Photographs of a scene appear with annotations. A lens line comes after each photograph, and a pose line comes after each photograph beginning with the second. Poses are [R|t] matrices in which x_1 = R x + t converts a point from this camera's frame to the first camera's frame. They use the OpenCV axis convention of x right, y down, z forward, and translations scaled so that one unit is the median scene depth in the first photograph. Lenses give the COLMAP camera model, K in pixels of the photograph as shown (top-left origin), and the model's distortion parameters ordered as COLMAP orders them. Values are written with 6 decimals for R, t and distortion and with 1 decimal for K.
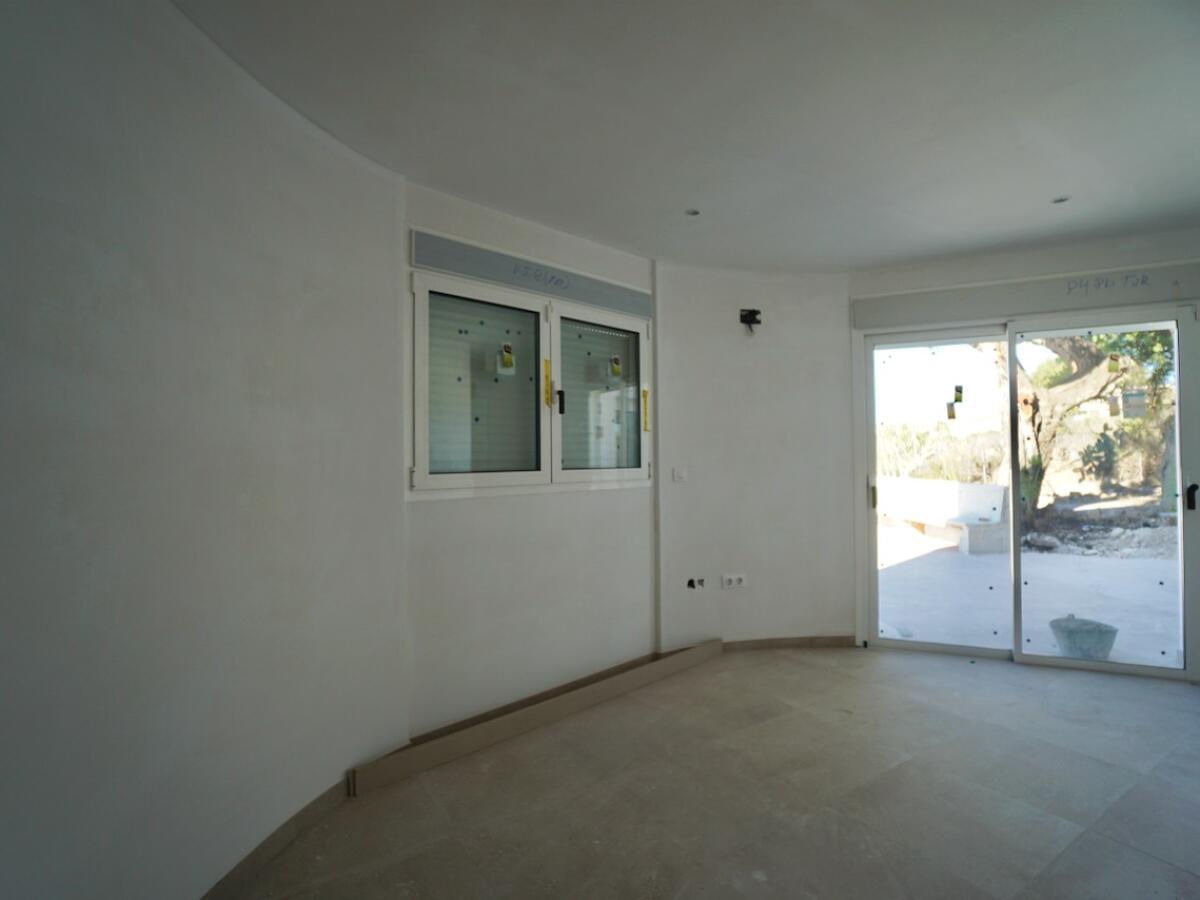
lens RADIAL K [[596.3, 0, 590.7], [0, 596.3, 449.6], [0, 0, 1]] dist [-0.064625, 0.024694]
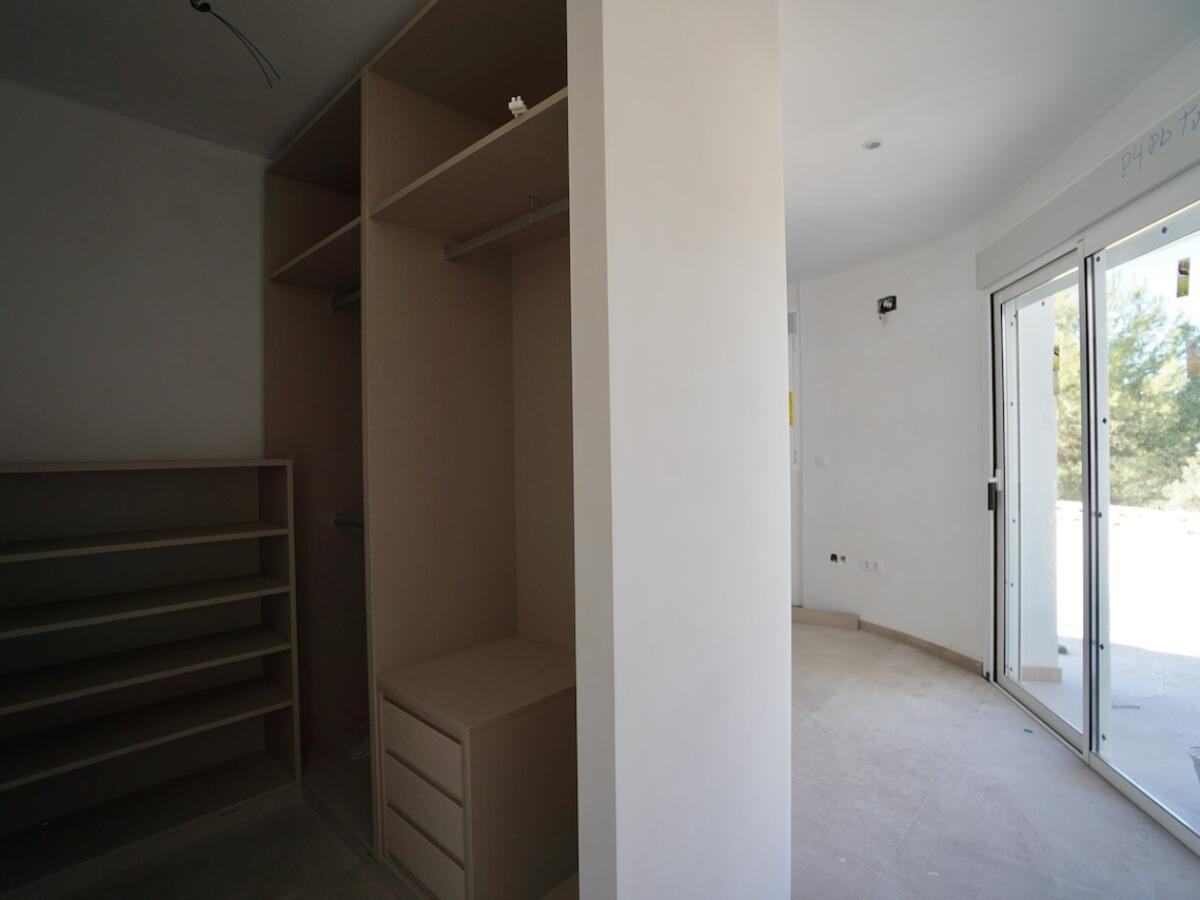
lens RADIAL K [[596.3, 0, 590.7], [0, 596.3, 449.6], [0, 0, 1]] dist [-0.064625, 0.024694]
pose [[0.257971, 0.012662, -0.966070, 1.125453], [0.022136, 0.999574, 0.019012, -0.010990], [0.965899, -0.026290, 0.257581, 0.268578]]
